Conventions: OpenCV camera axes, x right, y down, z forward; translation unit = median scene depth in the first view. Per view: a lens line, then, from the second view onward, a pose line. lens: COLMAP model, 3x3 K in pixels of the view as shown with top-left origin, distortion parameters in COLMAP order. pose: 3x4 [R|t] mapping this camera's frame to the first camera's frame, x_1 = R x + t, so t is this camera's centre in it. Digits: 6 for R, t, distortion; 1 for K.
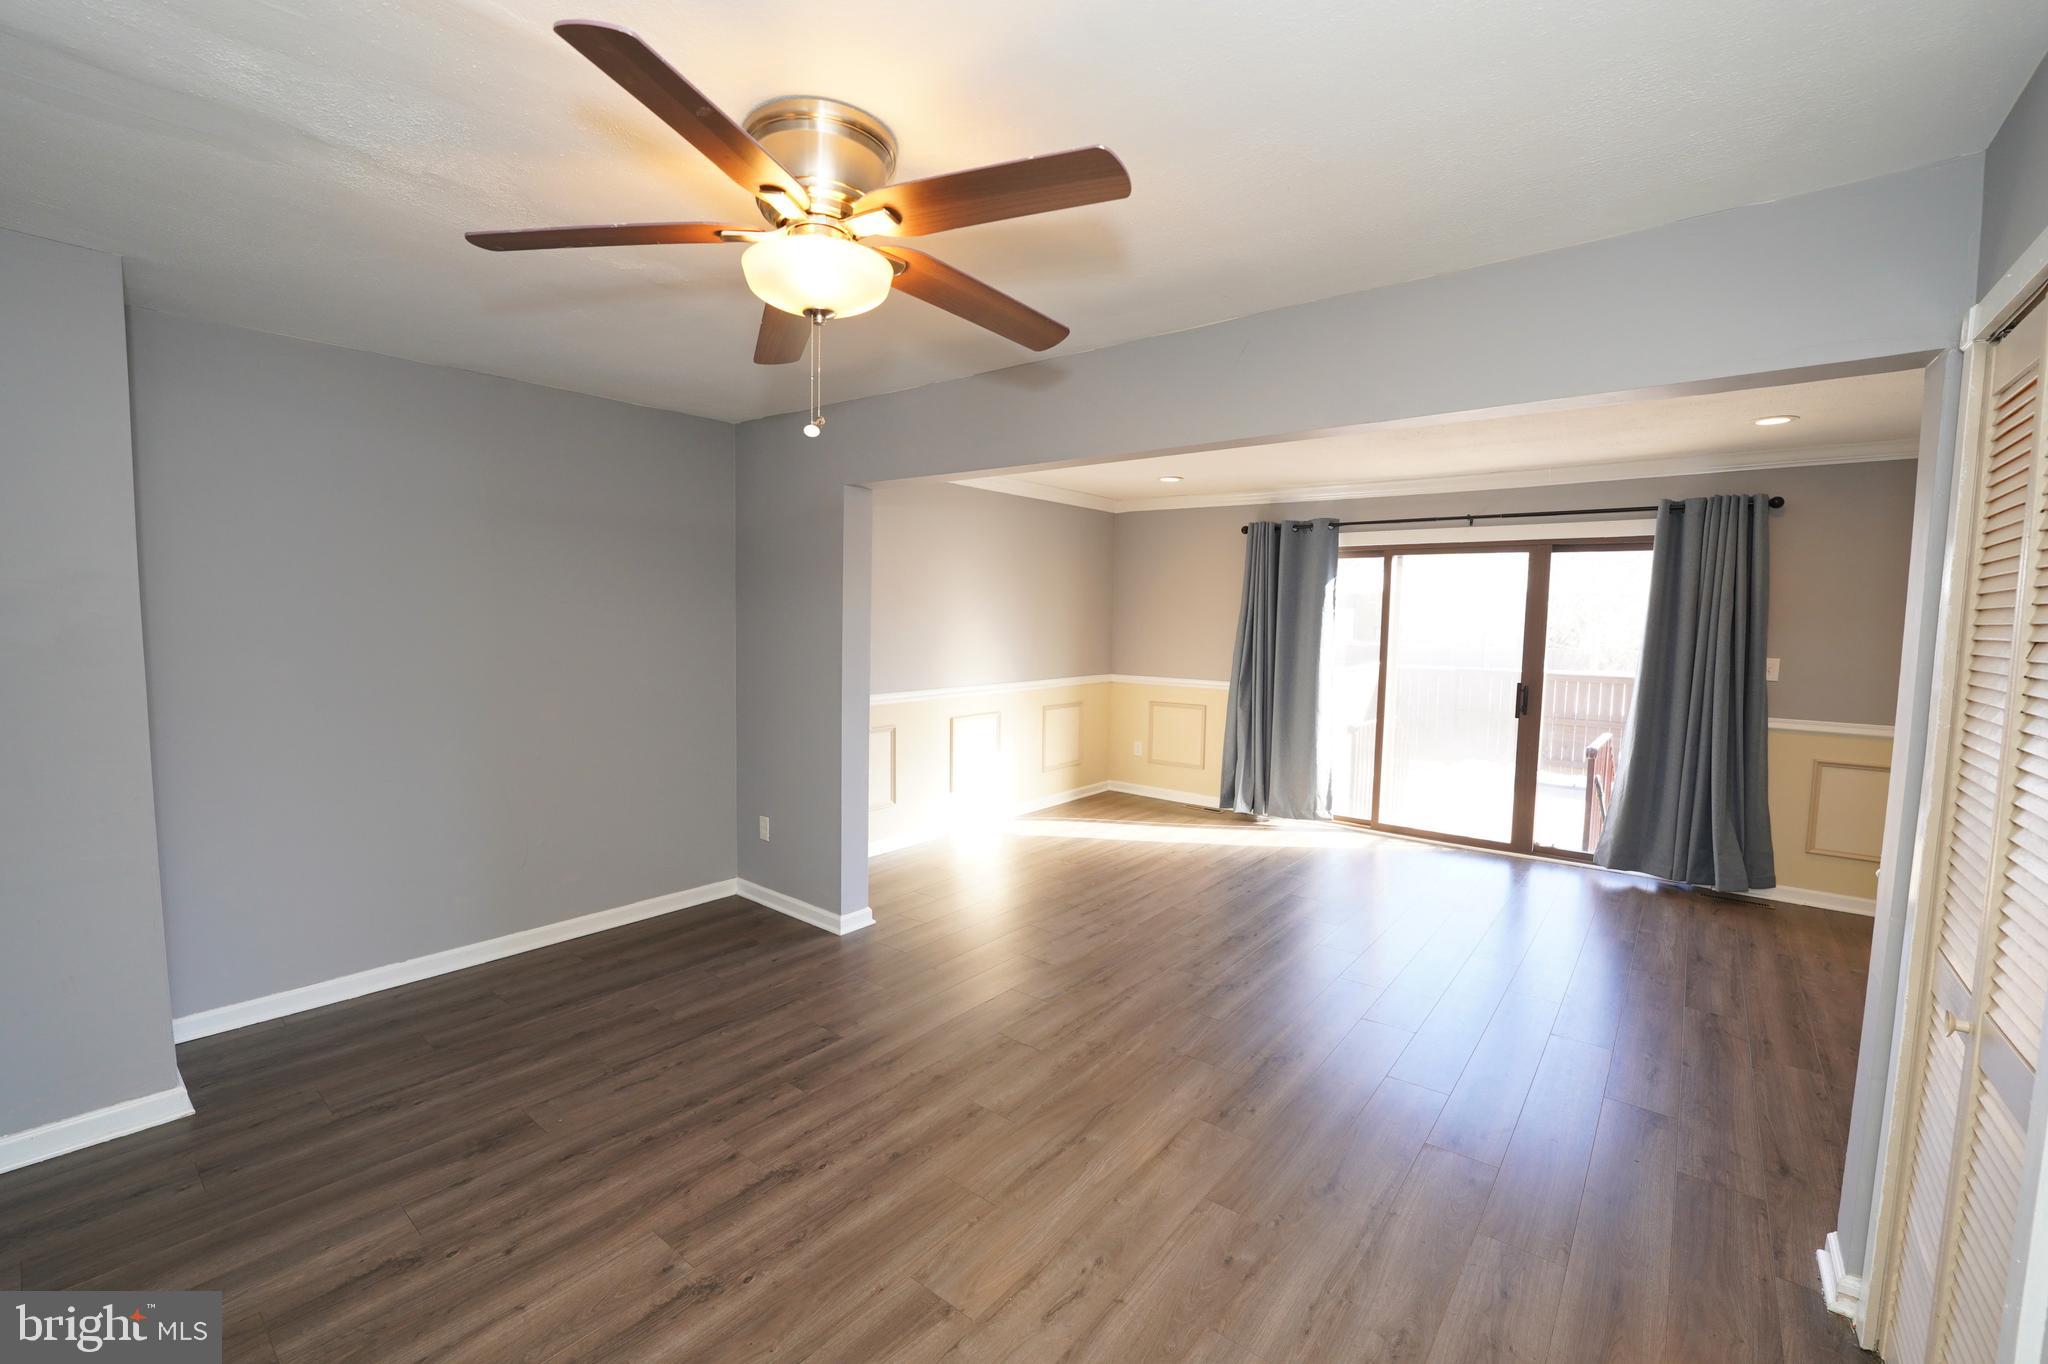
lens RADIAL K [[840.4, 0, 1025.1], [0, 840.4, 685.7], [0, 0, 1]] dist [-0.027539, 0.002299]
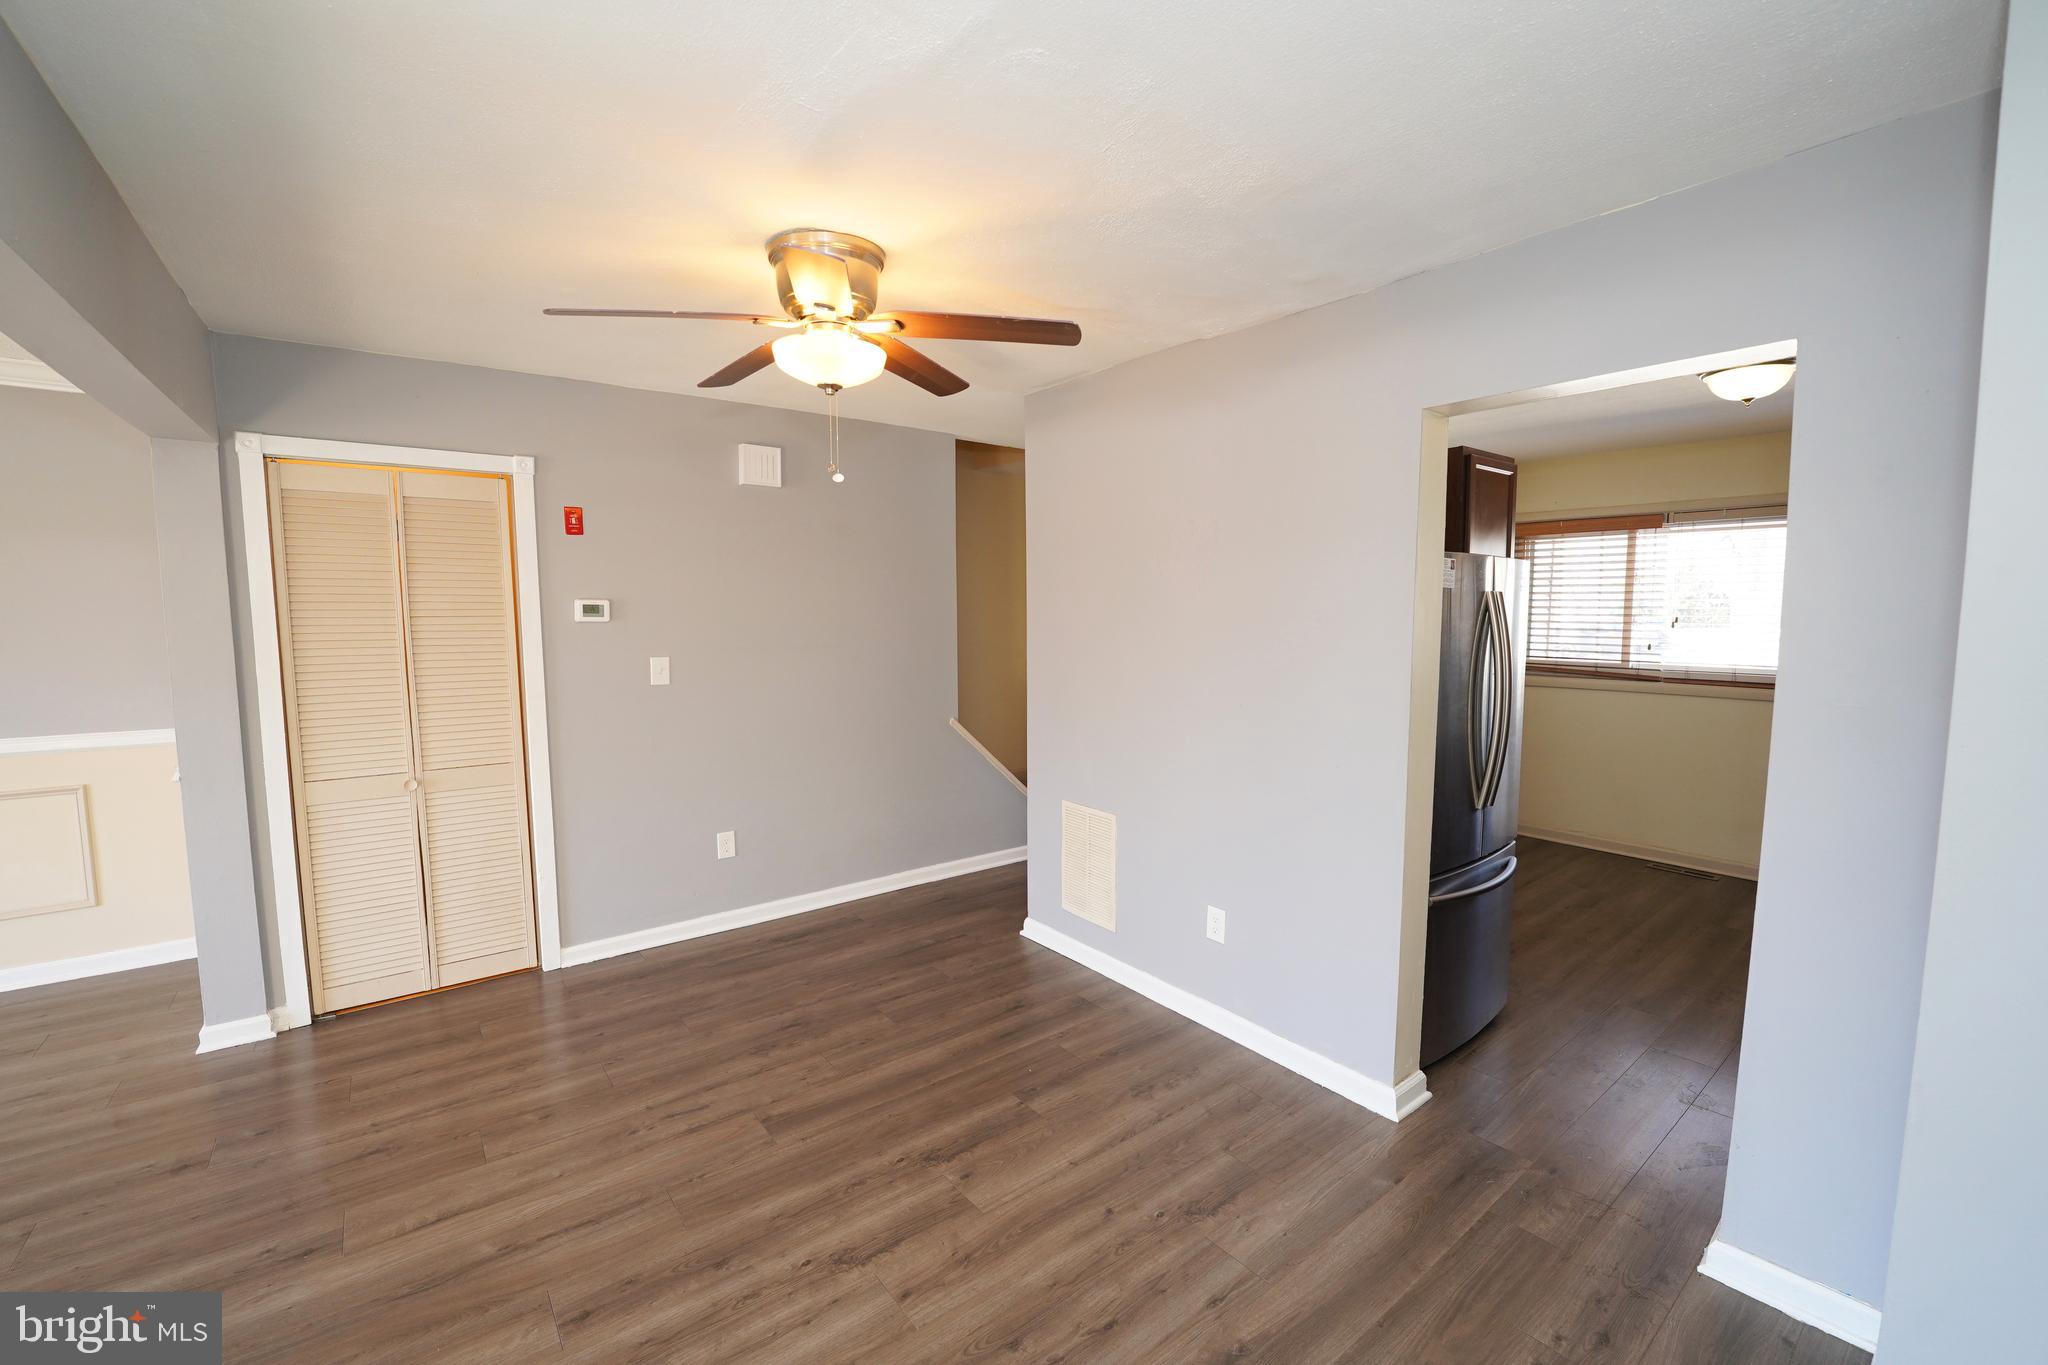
lens RADIAL K [[840.4, 0, 1037.3], [0, 840.4, 684.1], [0, 0, 1]] dist [-0.027539, 0.002299]
pose [[-0.975774, -0.036280, 0.215751, -0.308371], [0.001159, 0.985284, 0.170924, -0.073733], [-0.218777, 0.167033, -0.961372, 0.806769]]
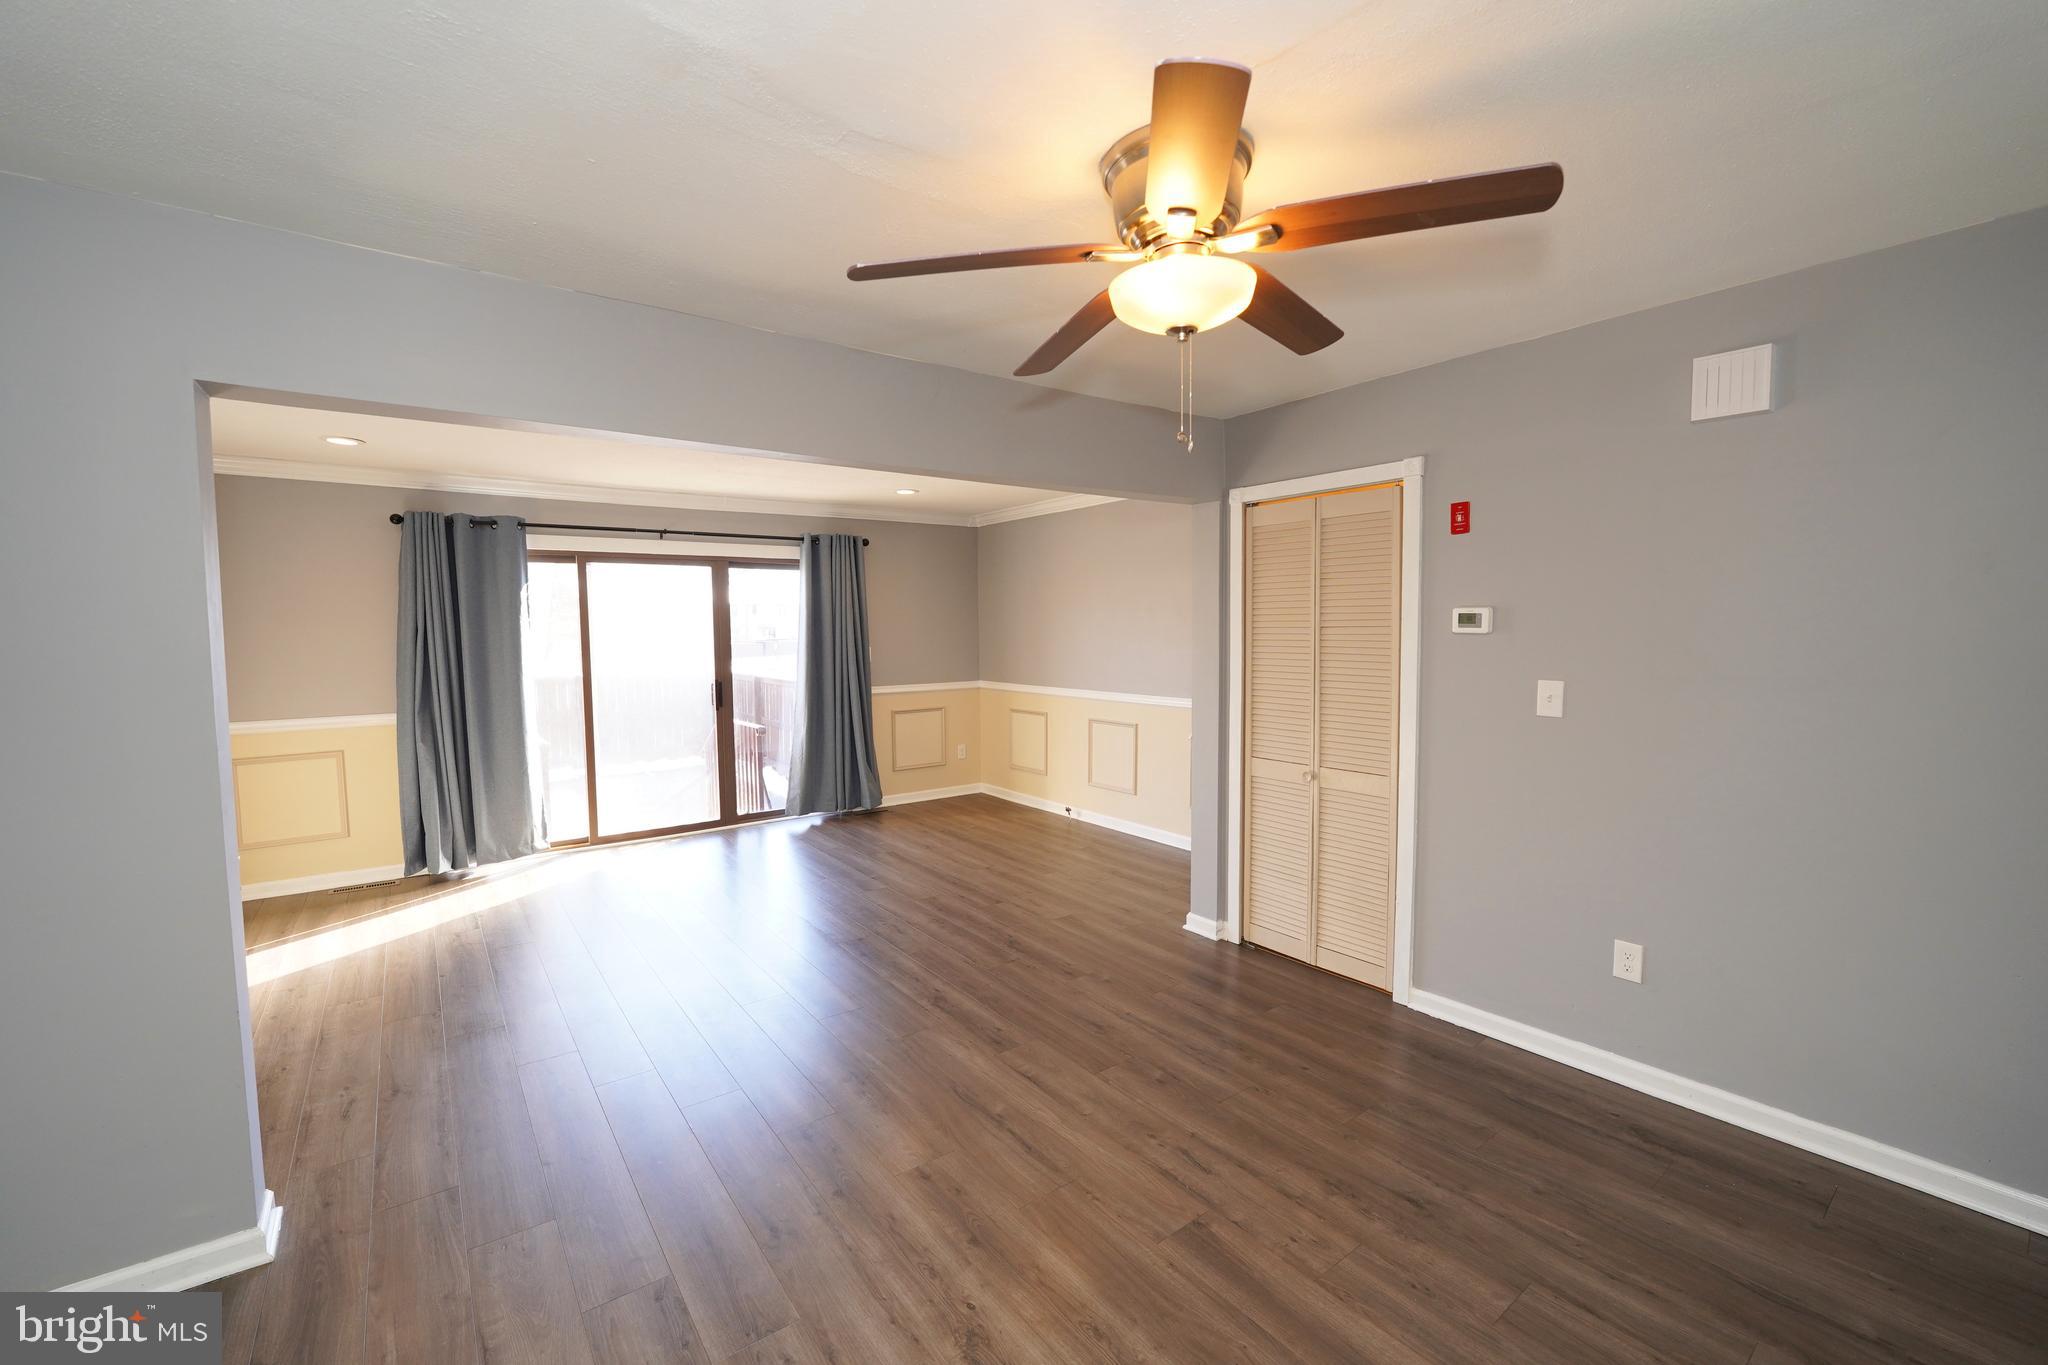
lens RADIAL K [[840.4, 0, 1009.2], [0, 840.4, 680.5], [0, 0, 1]] dist [-0.027539, 0.002299]
pose [[0.258117, -0.081549, 0.962666, -0.466819], [0.093749, 0.993843, 0.059054, -0.036292], [-0.961554, 0.075006, 0.264173, 0.340845]]
